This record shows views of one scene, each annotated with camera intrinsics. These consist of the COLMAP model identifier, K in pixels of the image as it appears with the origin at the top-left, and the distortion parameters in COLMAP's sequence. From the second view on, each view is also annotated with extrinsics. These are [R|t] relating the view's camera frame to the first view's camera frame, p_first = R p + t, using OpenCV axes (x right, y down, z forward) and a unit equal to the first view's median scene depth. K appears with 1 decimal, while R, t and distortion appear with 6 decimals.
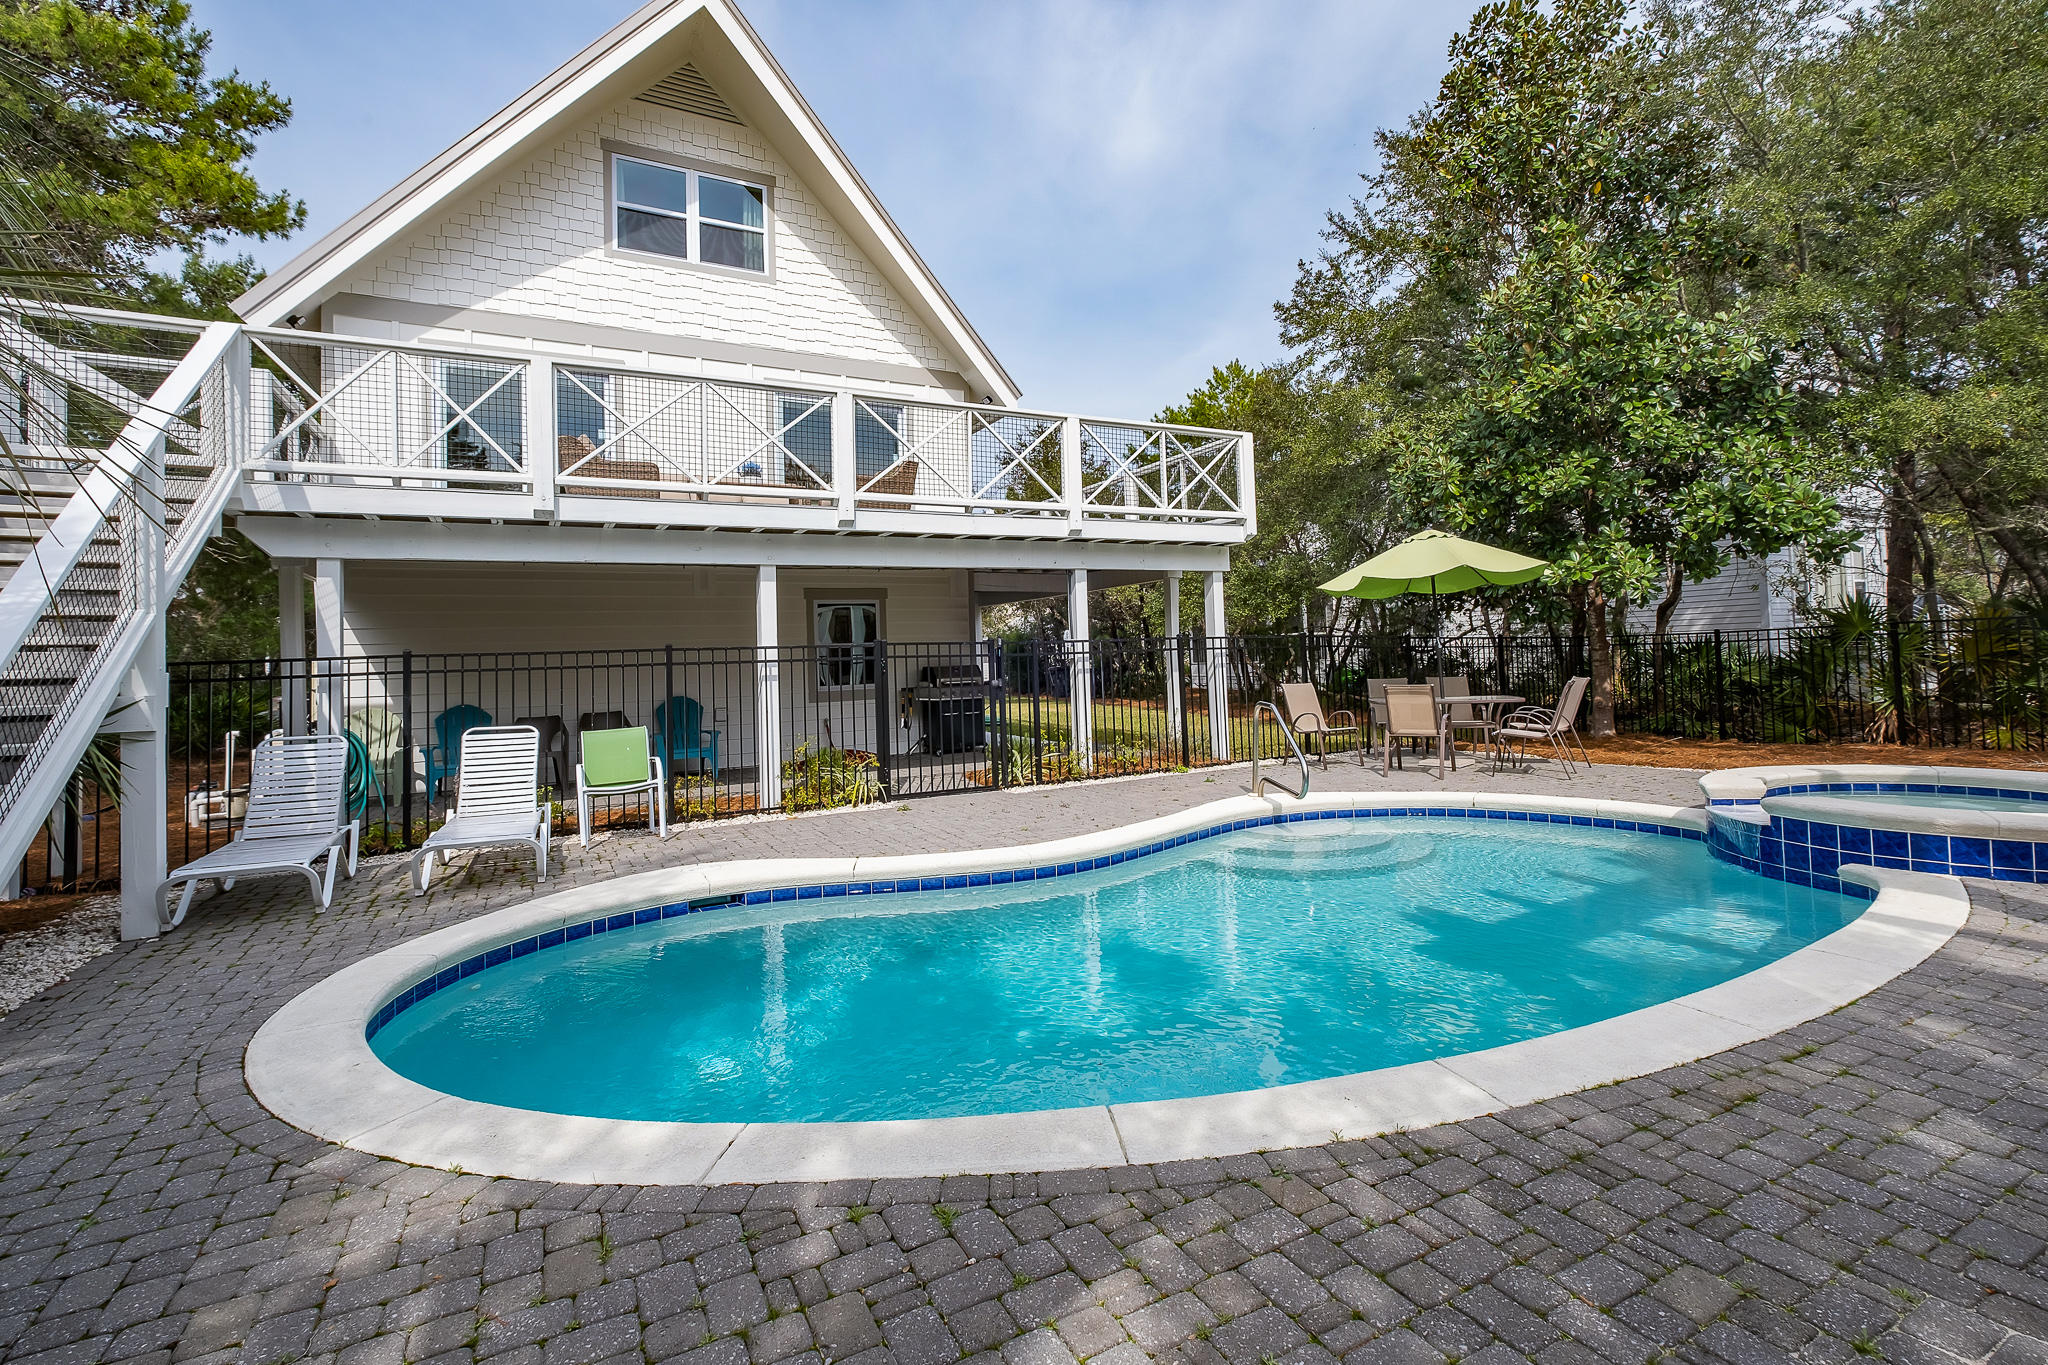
lens RADIAL K [[889.6, 0, 1024.8], [0, 889.6, 686.7], [0, 0, 1]] dist [0.015348, -0.000195]
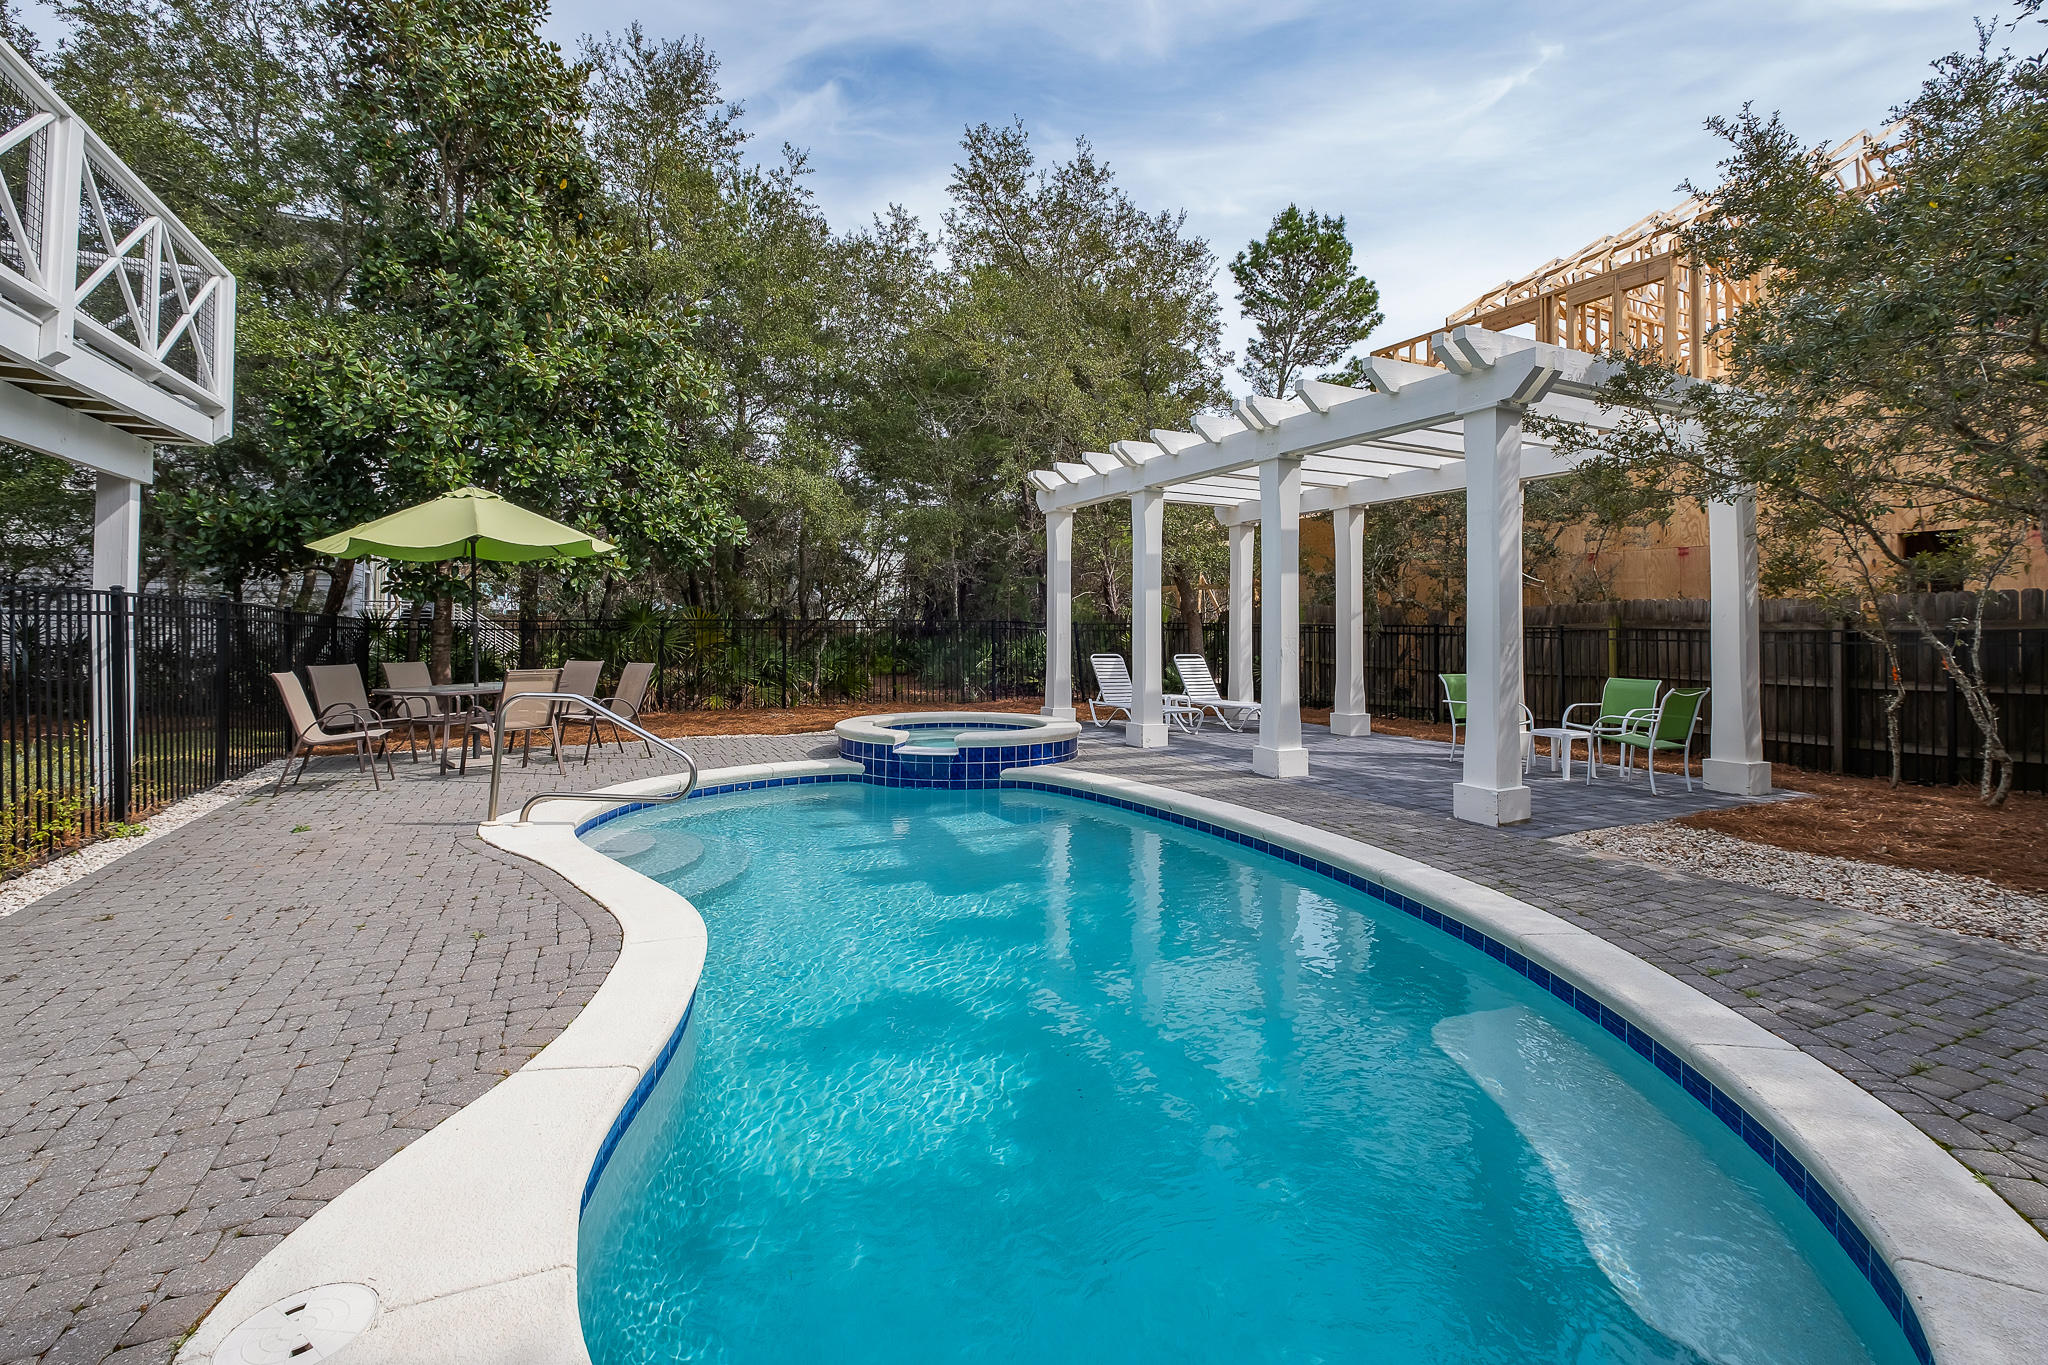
lens RADIAL K [[889.6, 0, 1027.4], [0, 889.6, 678.6], [0, 0, 1]] dist [0.015348, -0.000195]
pose [[0.063889, -0.022271, 0.997708, -0.311411], [0.021013, 0.999559, 0.020967, -0.001787], [-0.997736, 0.019625, 0.064329, 0.368682]]
